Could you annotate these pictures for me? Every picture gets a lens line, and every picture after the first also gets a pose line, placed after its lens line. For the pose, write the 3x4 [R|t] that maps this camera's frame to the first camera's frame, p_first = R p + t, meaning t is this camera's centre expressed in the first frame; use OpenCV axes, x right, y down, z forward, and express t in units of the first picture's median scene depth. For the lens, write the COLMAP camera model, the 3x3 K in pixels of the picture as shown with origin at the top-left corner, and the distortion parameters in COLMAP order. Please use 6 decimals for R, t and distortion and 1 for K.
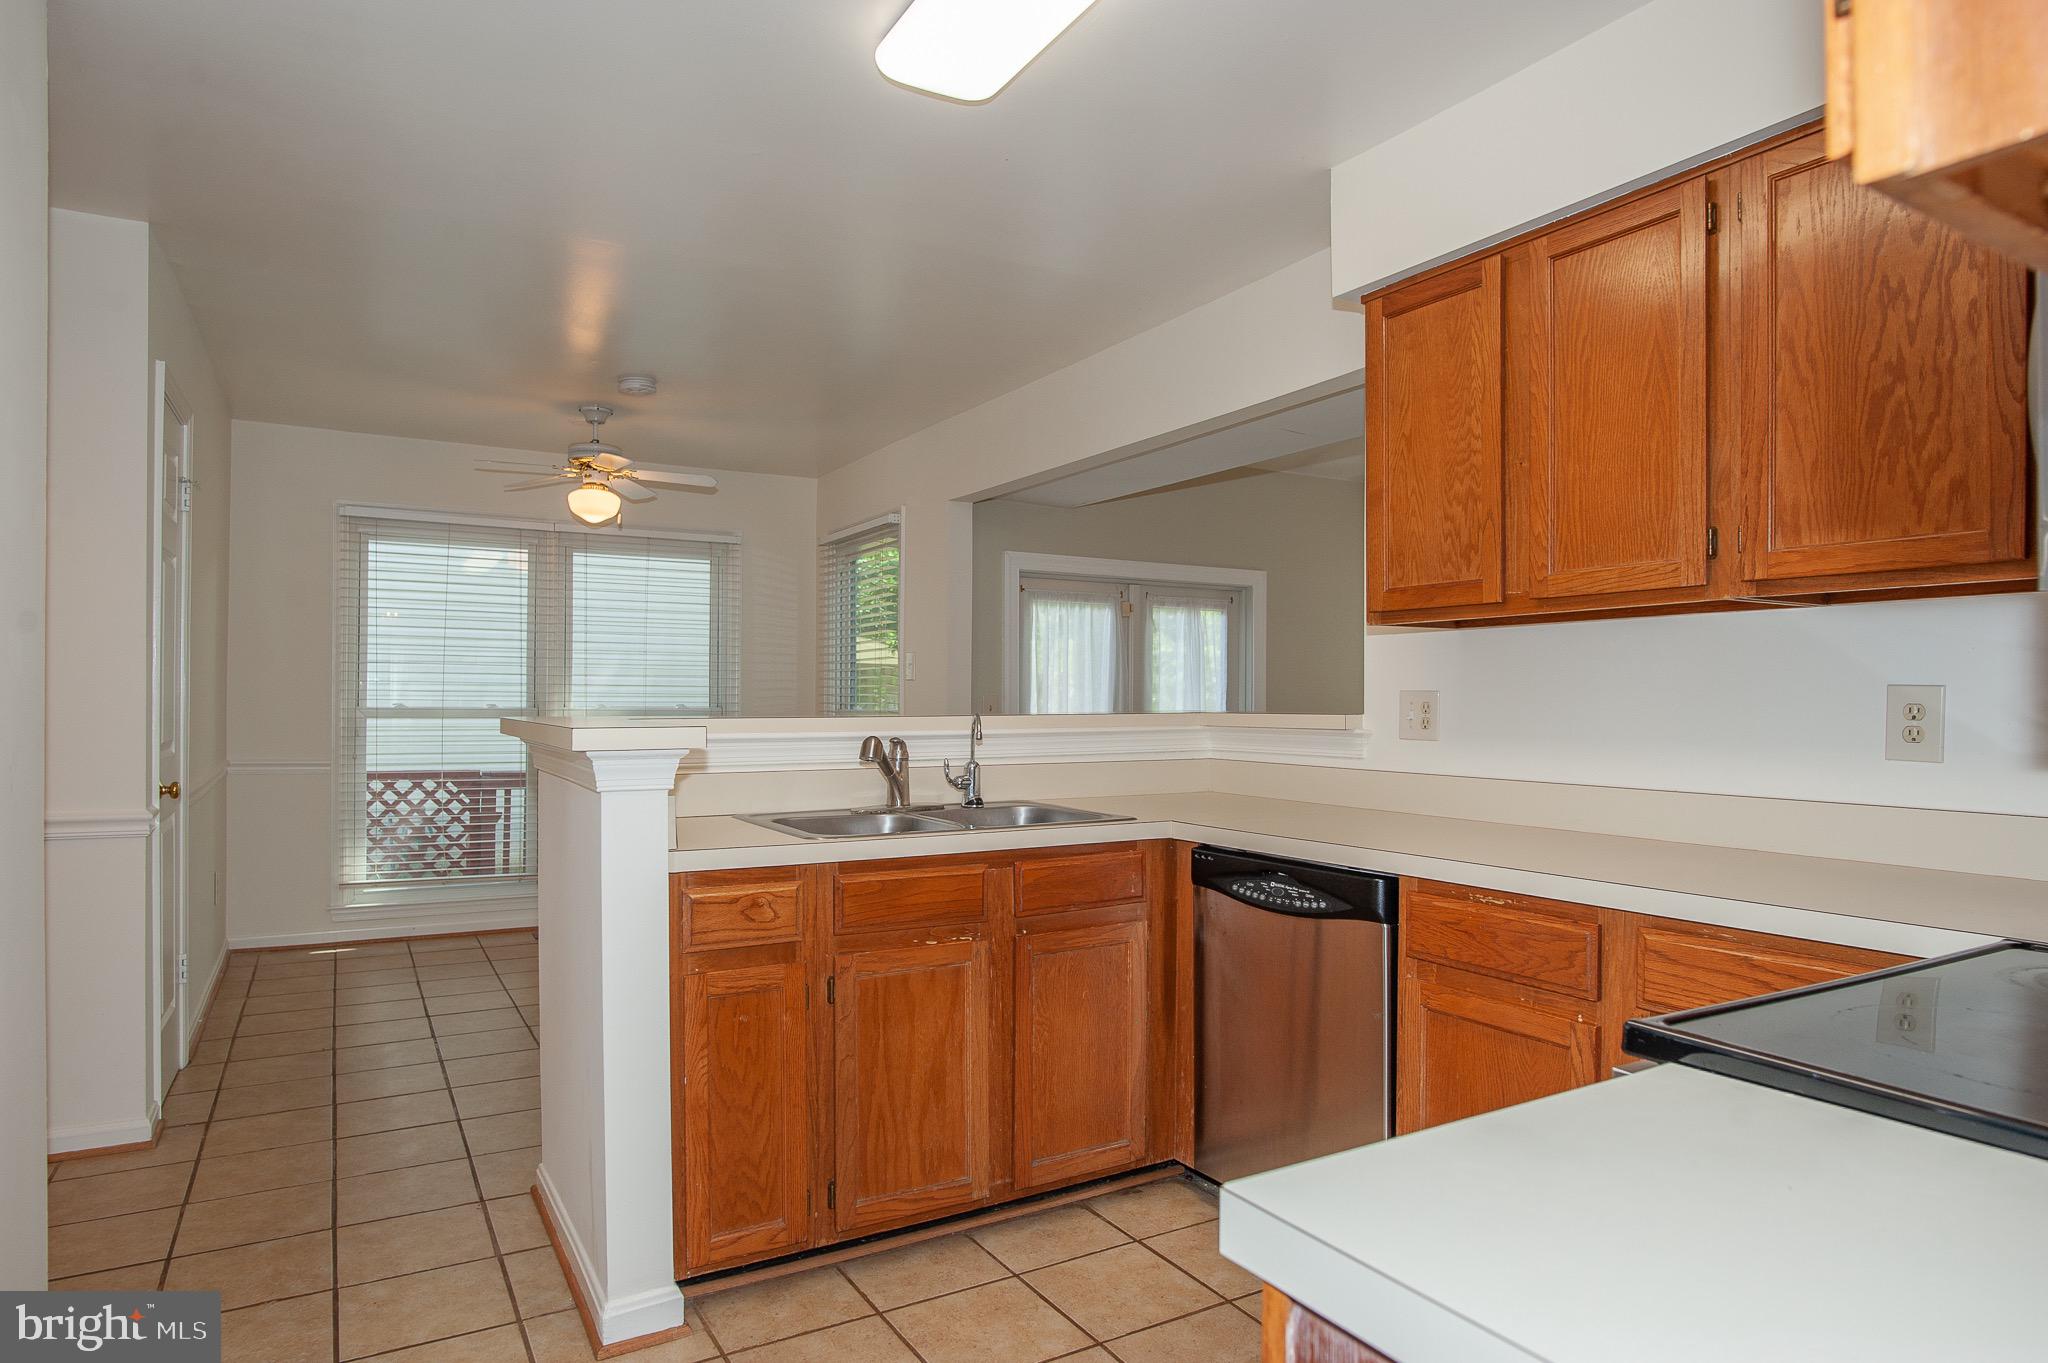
lens RADIAL K [[1188.8, 0, 1019.7], [0, 1188.8, 700.8], [0, 0, 1]] dist [-0.043680, 0.016297]
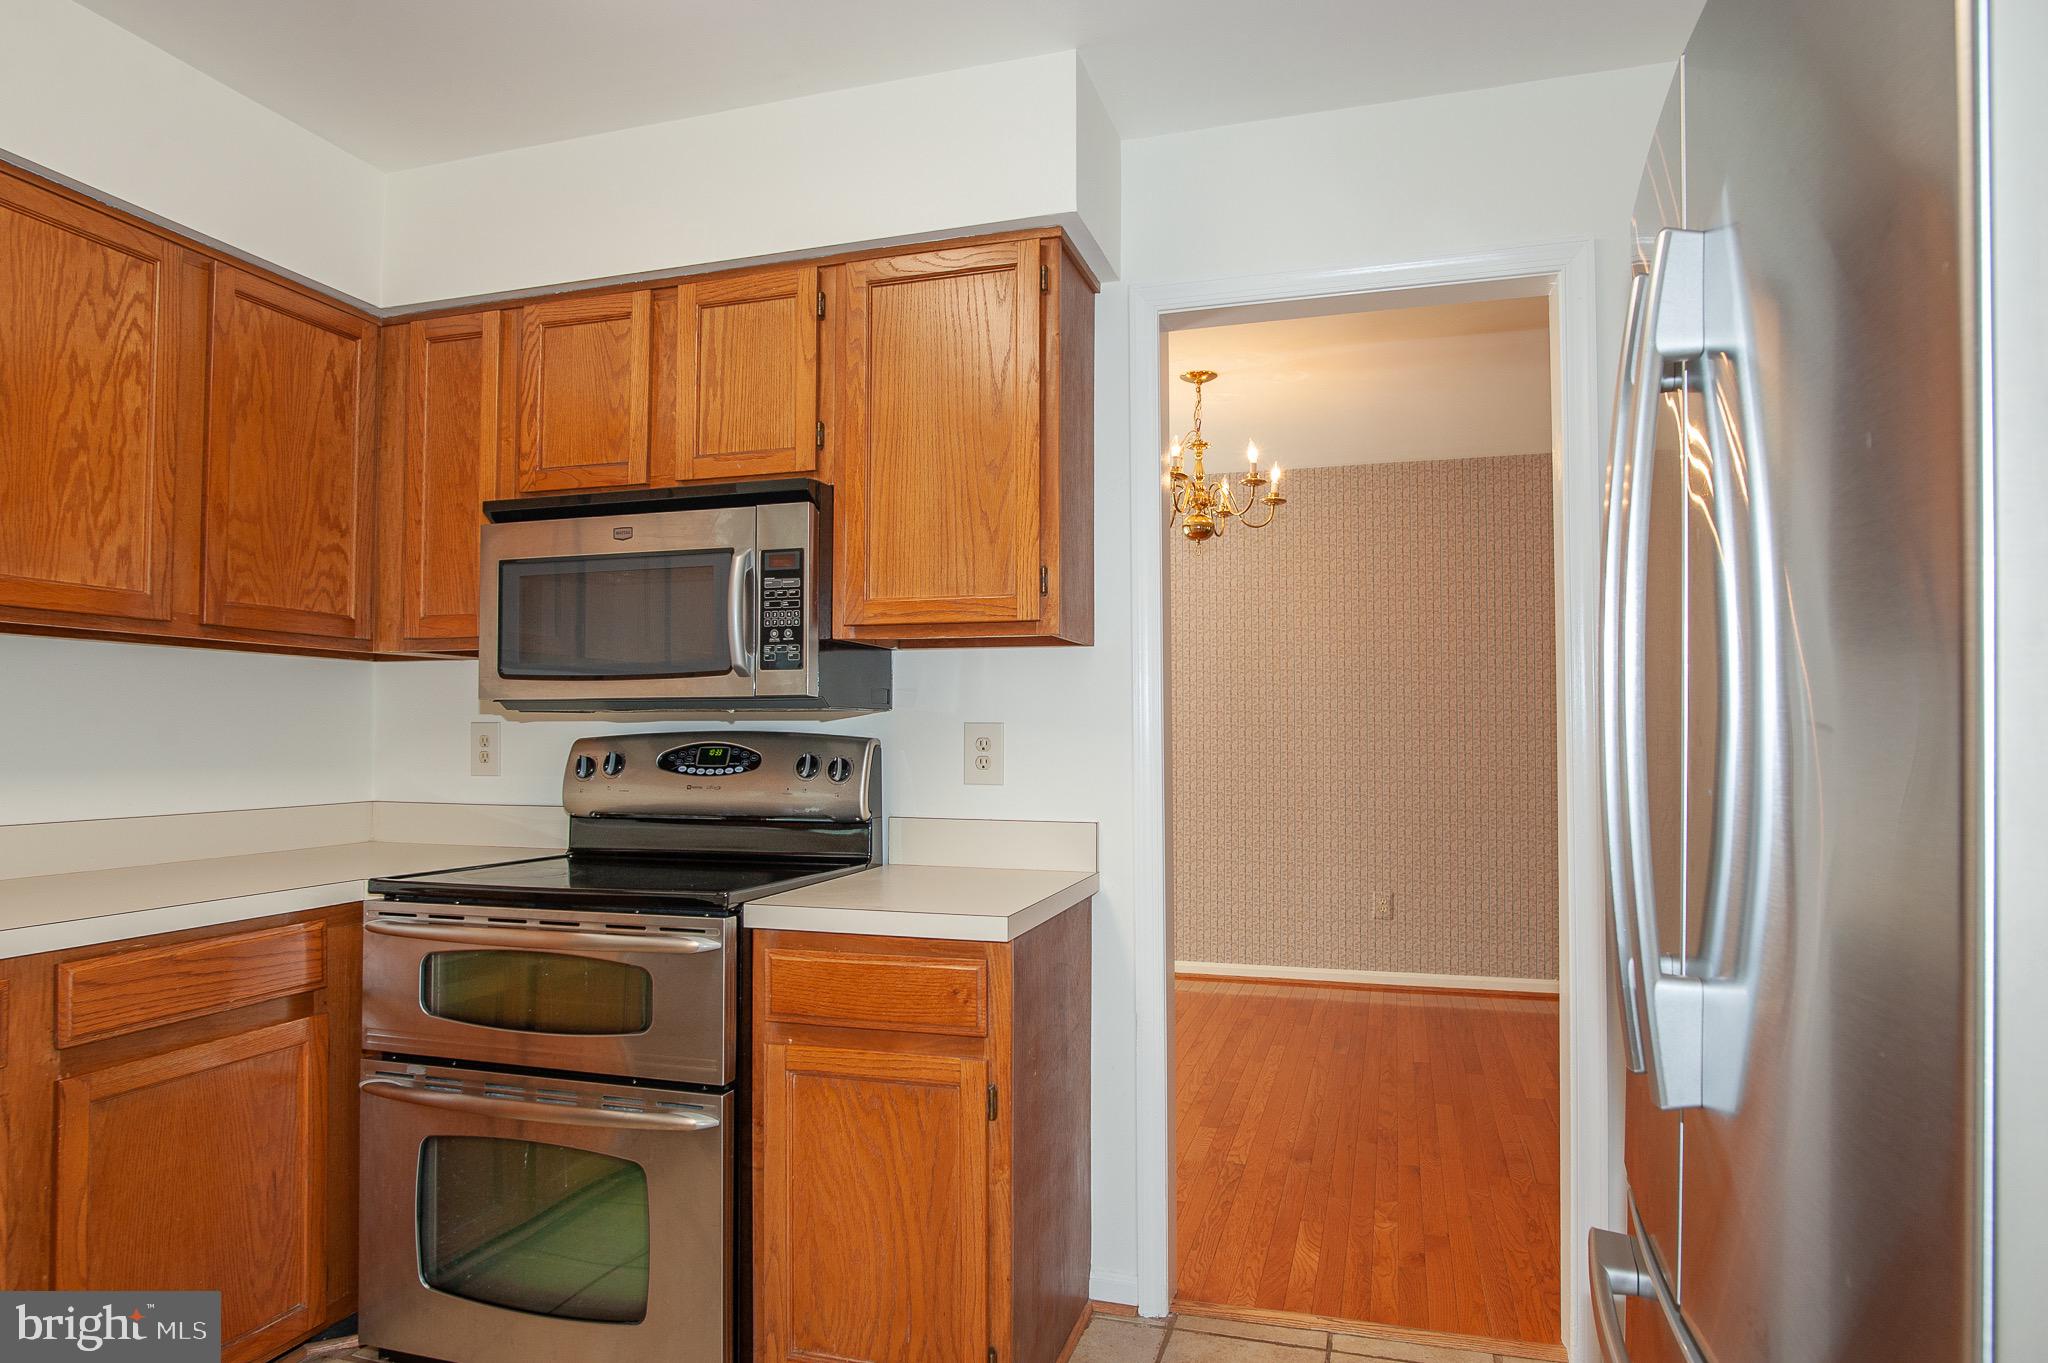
lens RADIAL K [[1188.8, 0, 1019.7], [0, 1188.8, 700.8], [0, 0, 1]] dist [-0.043680, 0.016297]
pose [[-0.683620, 0.013738, 0.729709, -0.722893], [-0.006563, 0.999667, -0.024968, -0.003421], [-0.729809, -0.021858, -0.683302, 1.118906]]
